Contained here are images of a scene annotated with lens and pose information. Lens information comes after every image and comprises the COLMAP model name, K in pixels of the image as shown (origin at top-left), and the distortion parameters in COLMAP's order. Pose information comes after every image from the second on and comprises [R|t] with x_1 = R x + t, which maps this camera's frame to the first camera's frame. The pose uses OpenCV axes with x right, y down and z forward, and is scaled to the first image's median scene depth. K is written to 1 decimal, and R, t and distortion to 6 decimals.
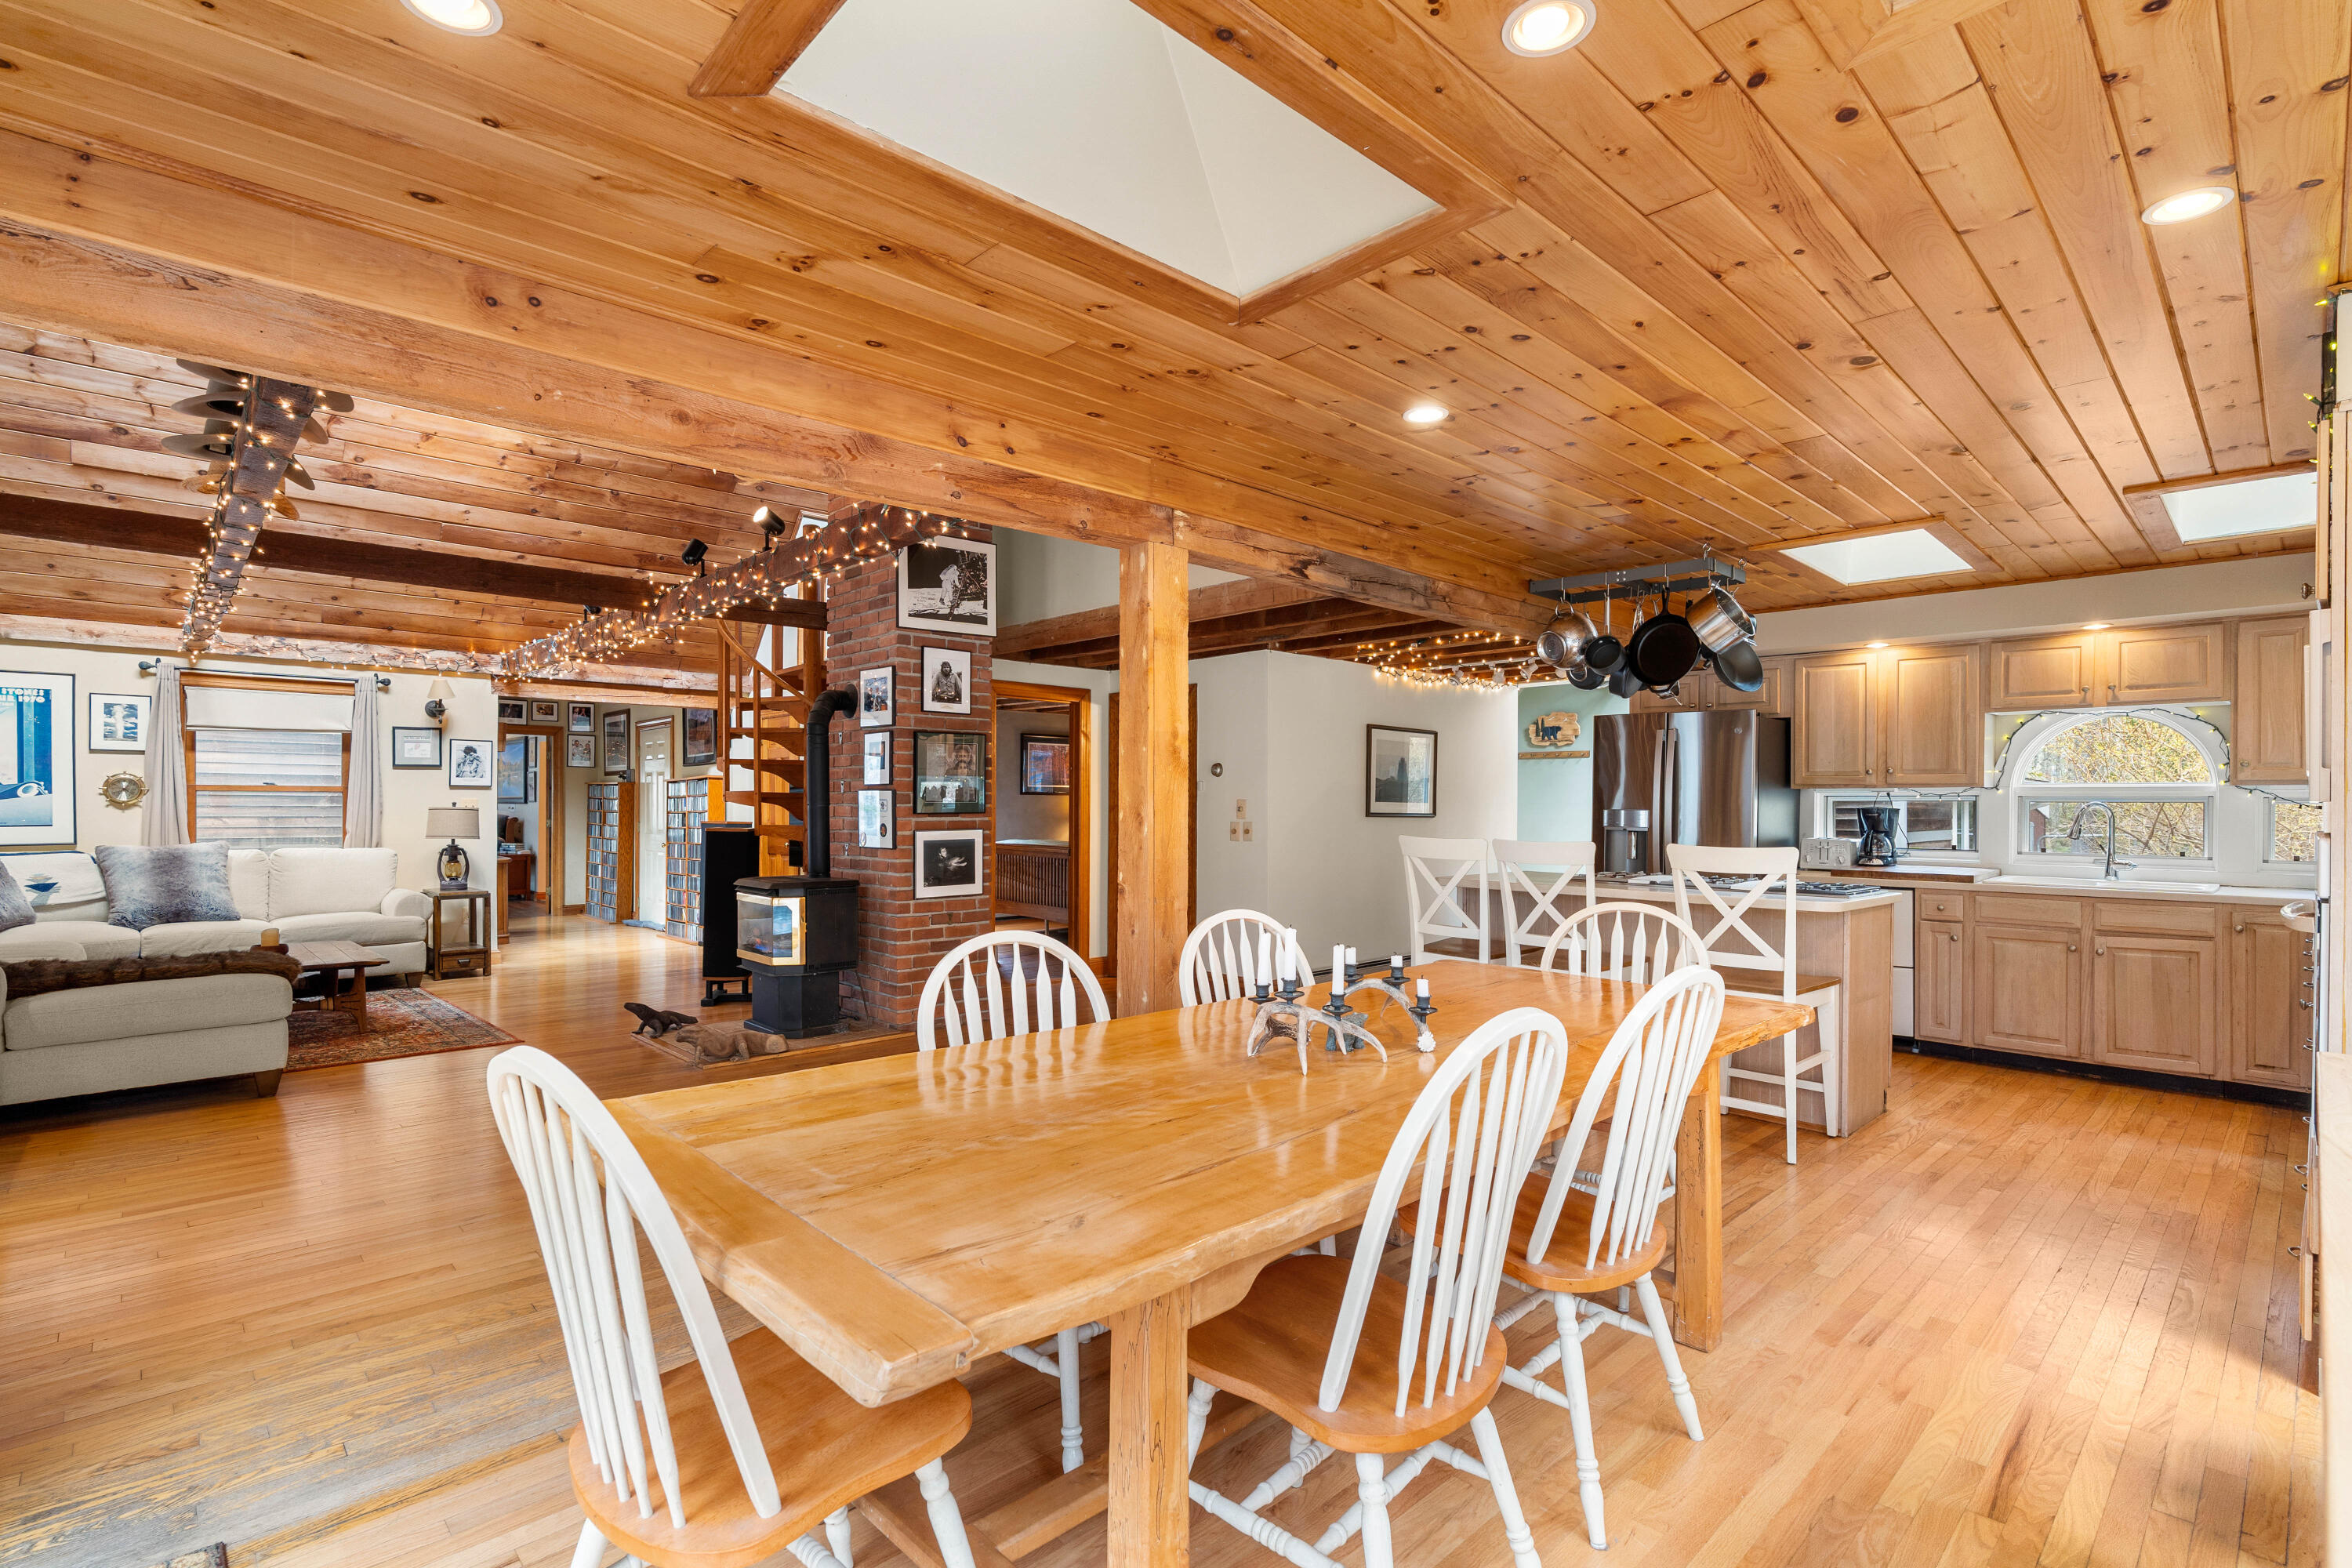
lens RADIAL K [[1095.8, 0, 1178.4], [0, 1095.8, 807.2], [0, 0, 1]] dist [-0.004126, -0.000177]
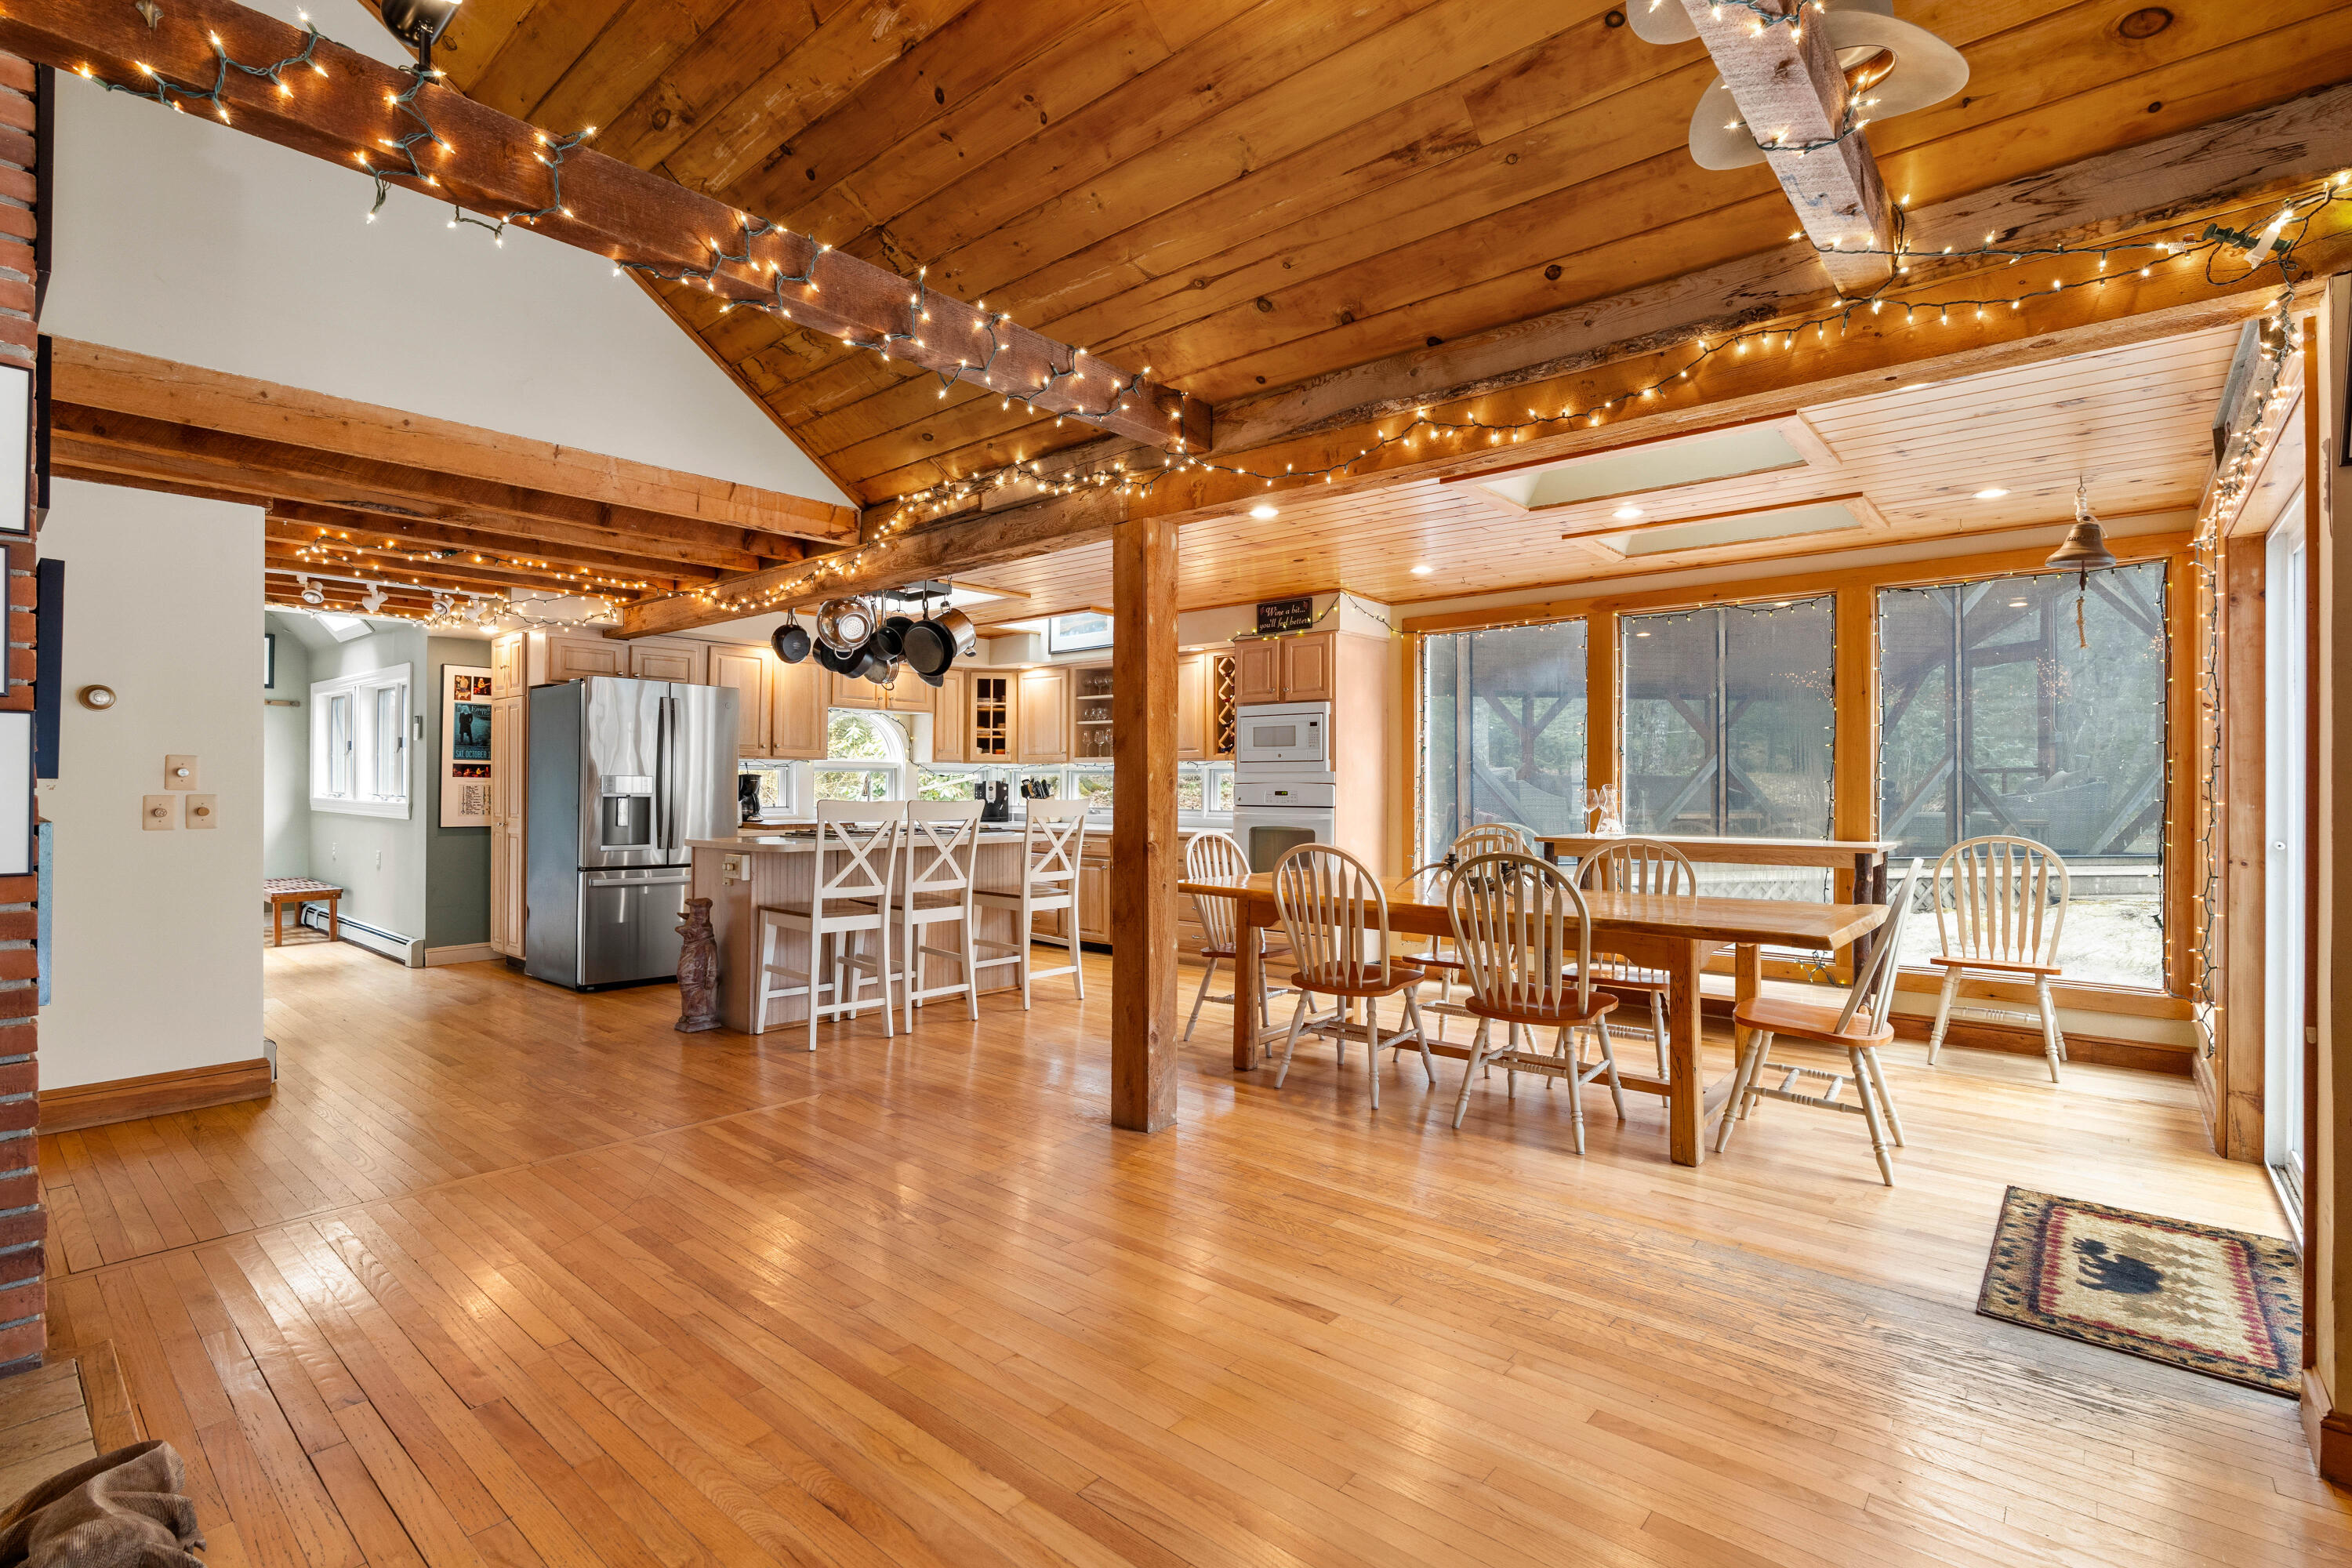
lens RADIAL K [[1074.6, 0, 1183.7], [0, 1074.6, 781.4], [0, 0, 1]] dist [0.000592, 0.000141]
pose [[-0.098077, -0.001173, 0.995178, -0.706264], [-0.000187, 0.999999, 0.001161, 0.007346], [-0.995179, -0.000072, -0.098077, 0.707365]]
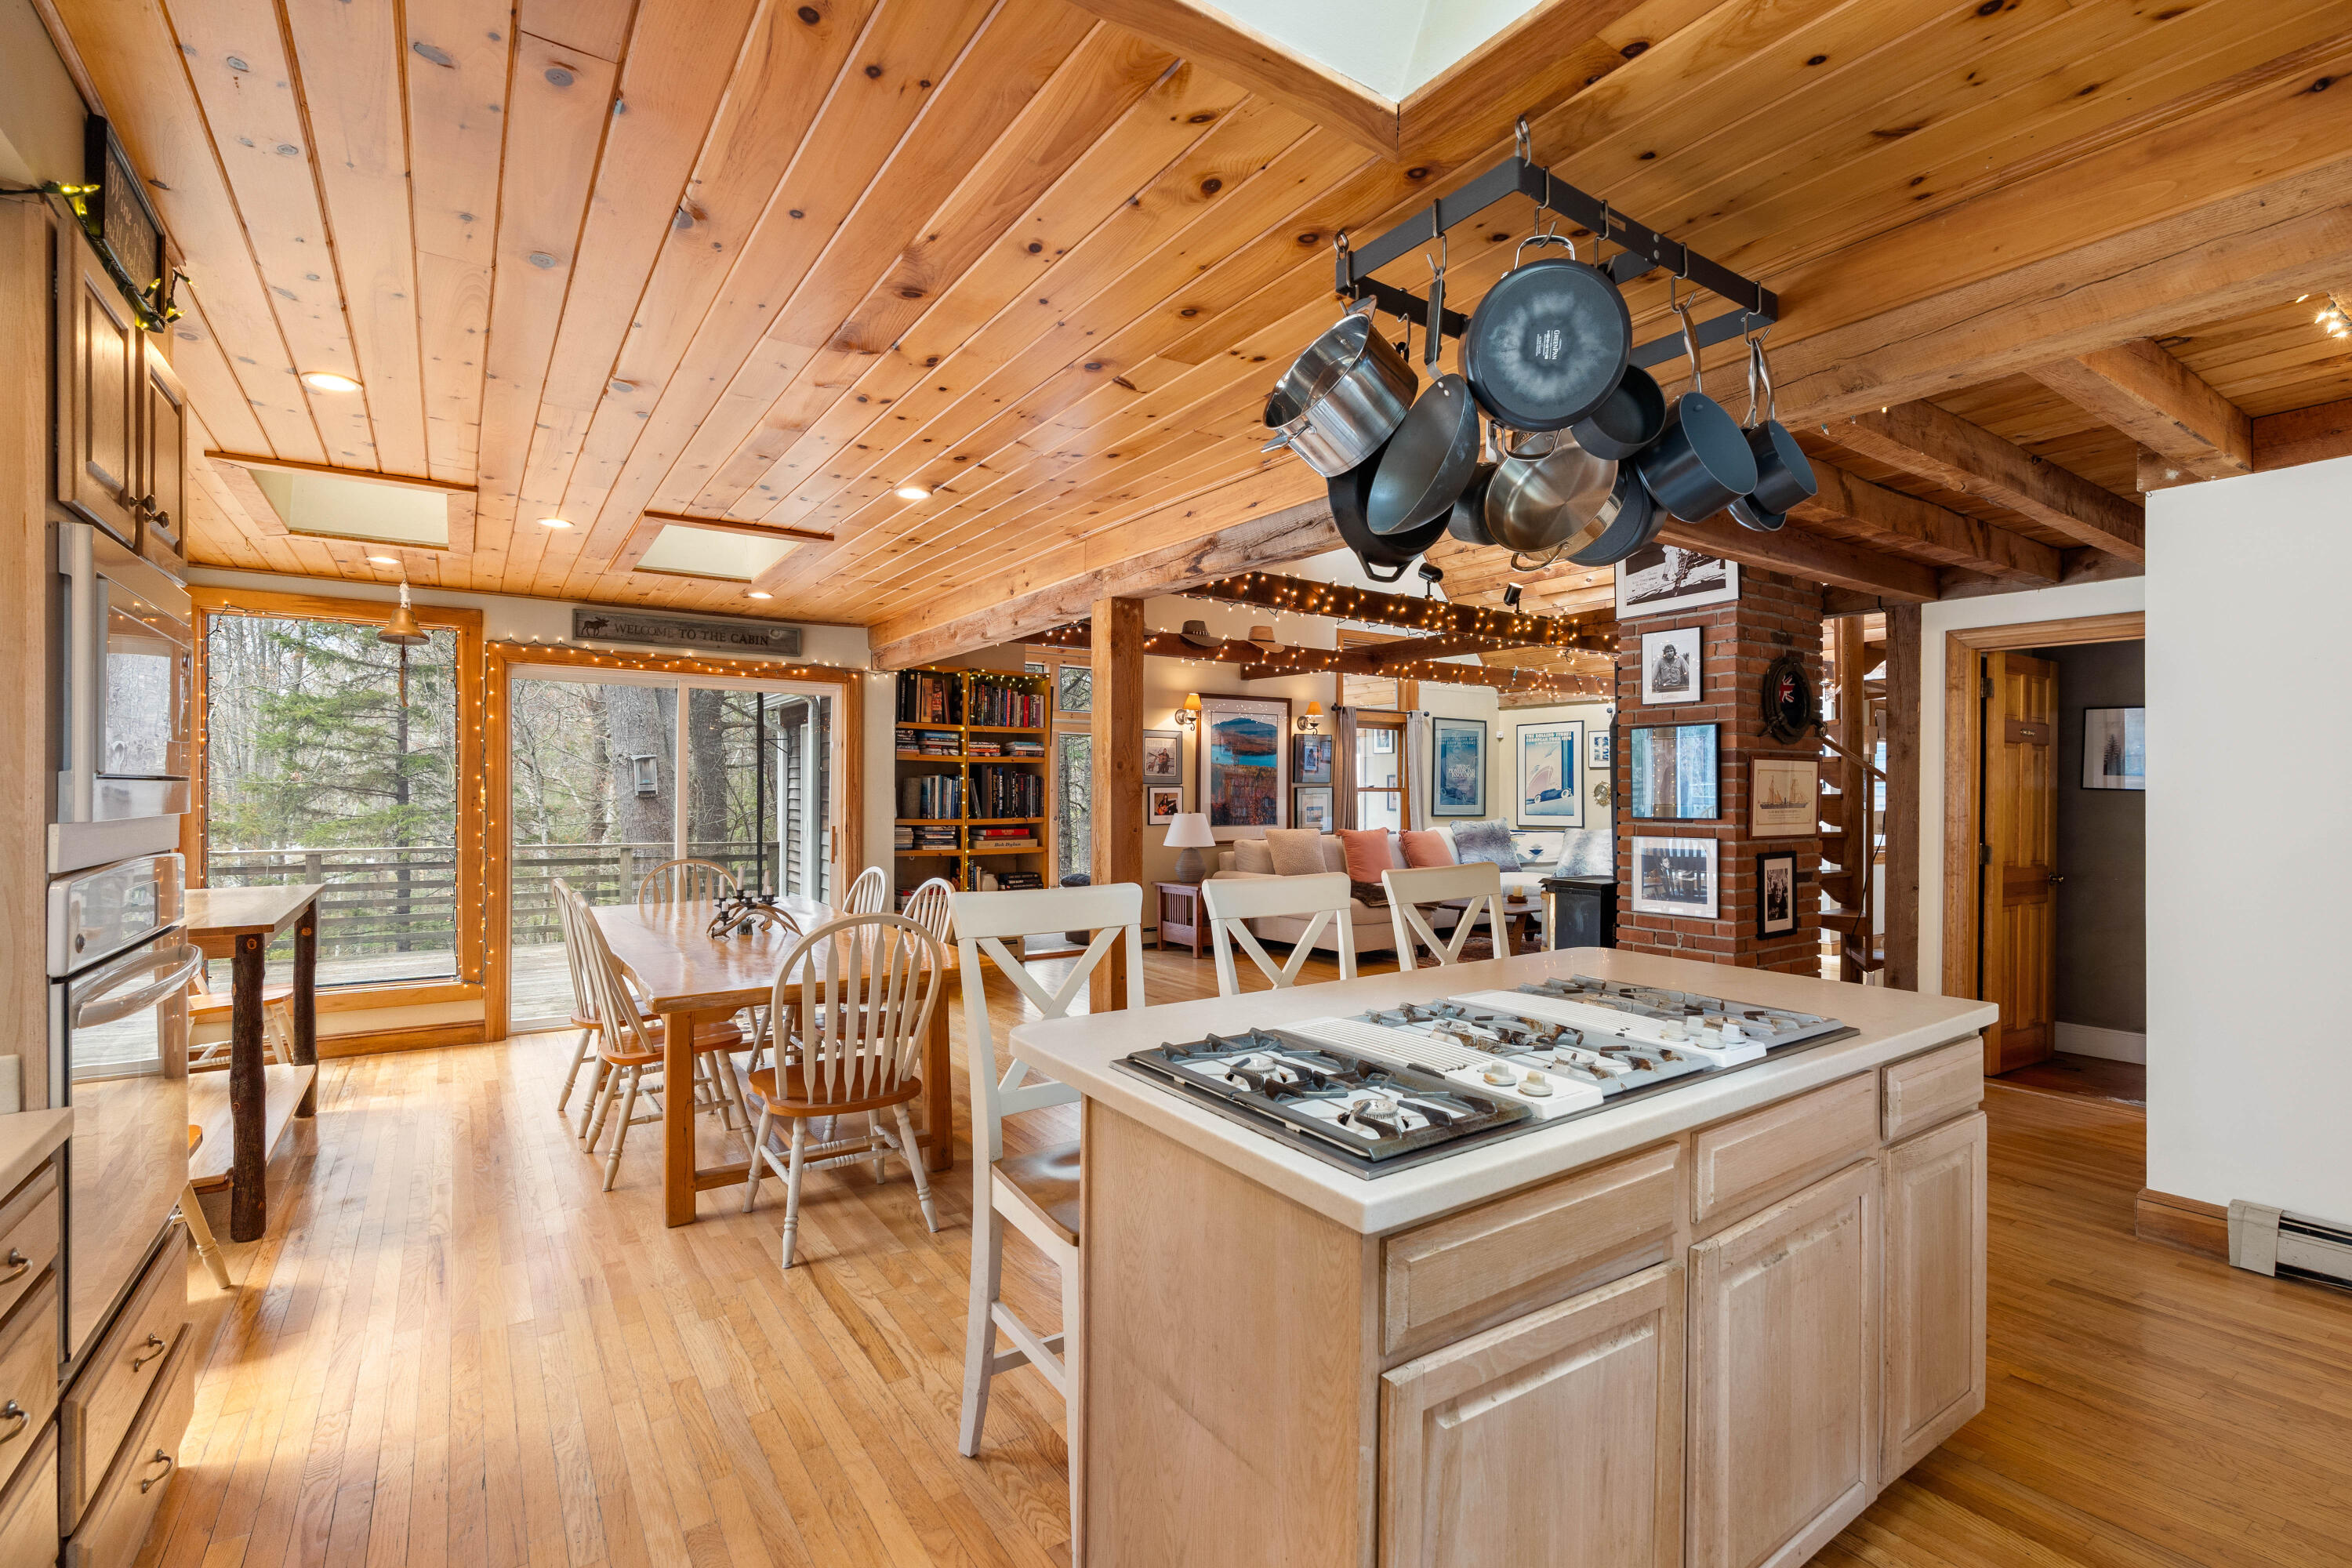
lens RADIAL K [[1066.3, 0, 1189.4], [0, 1066.3, 790.2], [0, 0, 1]] dist [-0.002002, 0.000208]
pose [[-0.151115, -0.005267, -0.988502, 0.767193], [-0.008112, 0.999959, -0.004088, -0.011567], [0.988483, 0.007401, -0.151151, 0.839601]]
